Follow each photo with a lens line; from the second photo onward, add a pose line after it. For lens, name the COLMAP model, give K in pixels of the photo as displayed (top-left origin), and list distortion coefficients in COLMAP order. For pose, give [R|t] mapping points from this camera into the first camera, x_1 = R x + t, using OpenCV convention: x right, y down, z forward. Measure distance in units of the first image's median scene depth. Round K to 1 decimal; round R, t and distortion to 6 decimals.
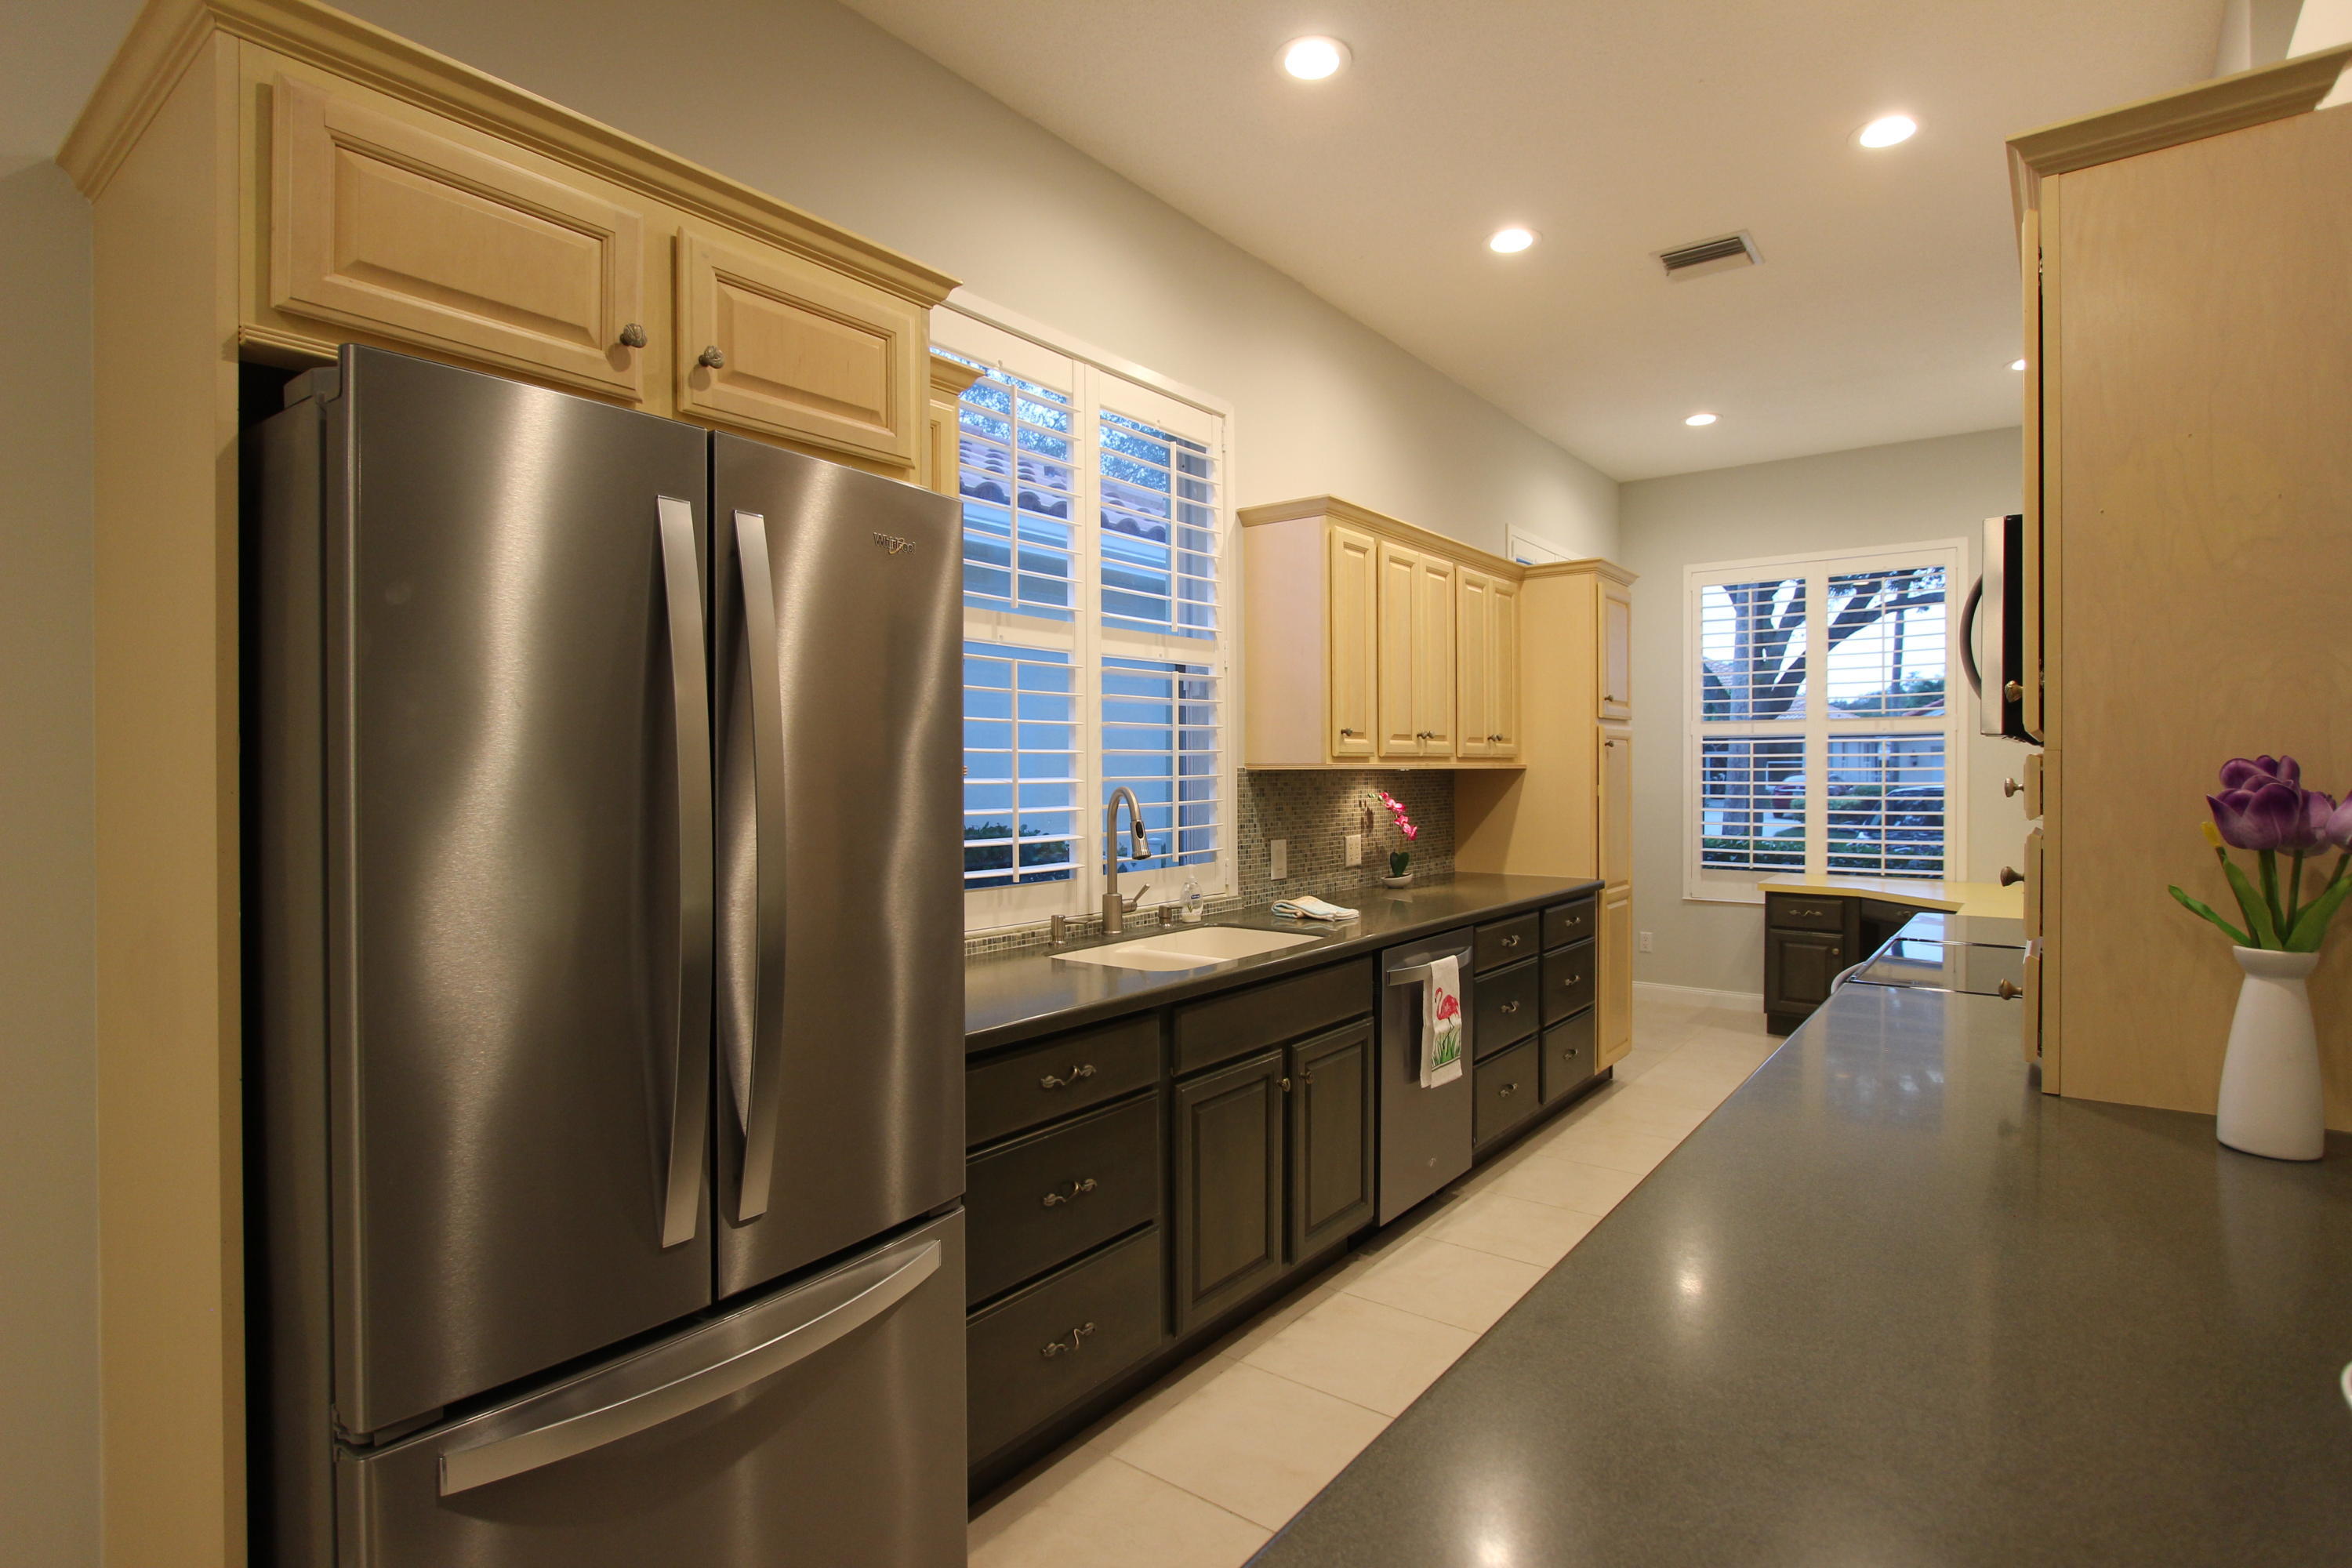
lens RADIAL K [[1169.8, 0, 1176.0], [0, 1169.8, 784.0], [0, 0, 1]] dist [-0.002256, 0.000268]
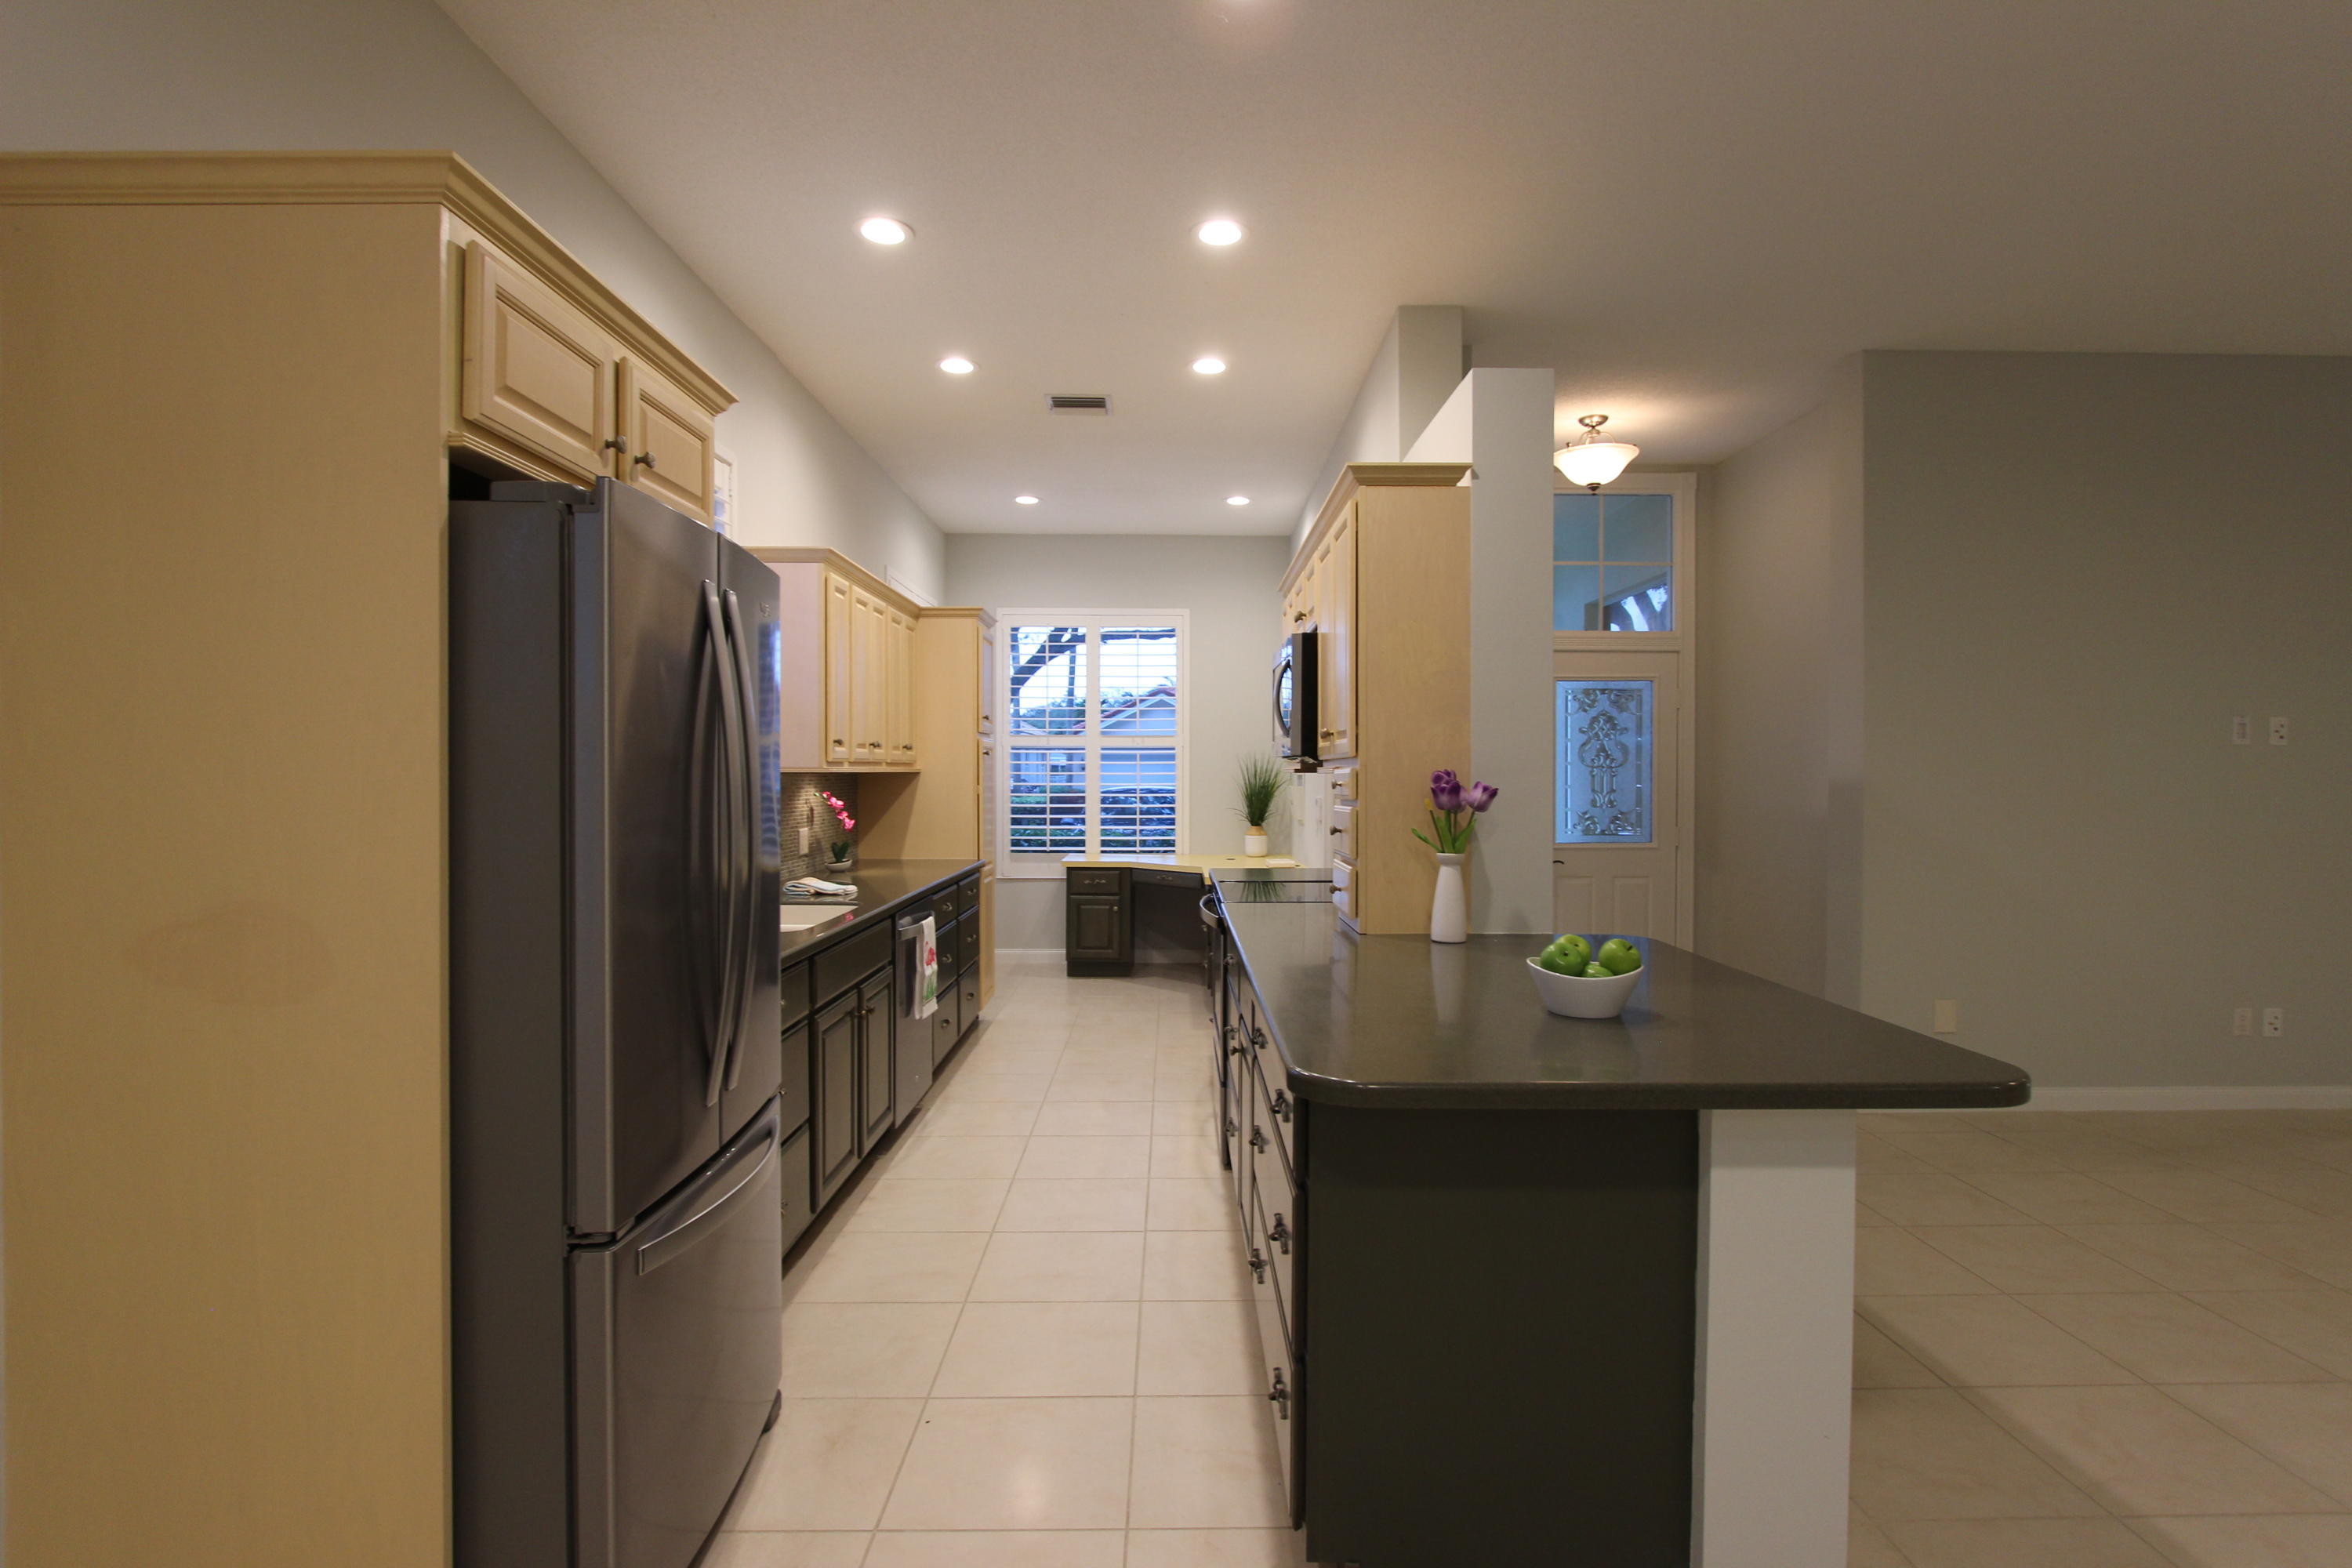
lens RADIAL K [[1169.8, 0, 1176.0], [0, 1169.8, 784.0], [0, 0, 1]] dist [-0.002256, 0.000268]
pose [[0.792695, -0.000353, 0.609619, -0.283744], [0.001783, 0.999997, -0.001741, 0.002162], [-0.609616, 0.002467, 0.792693, -0.159902]]
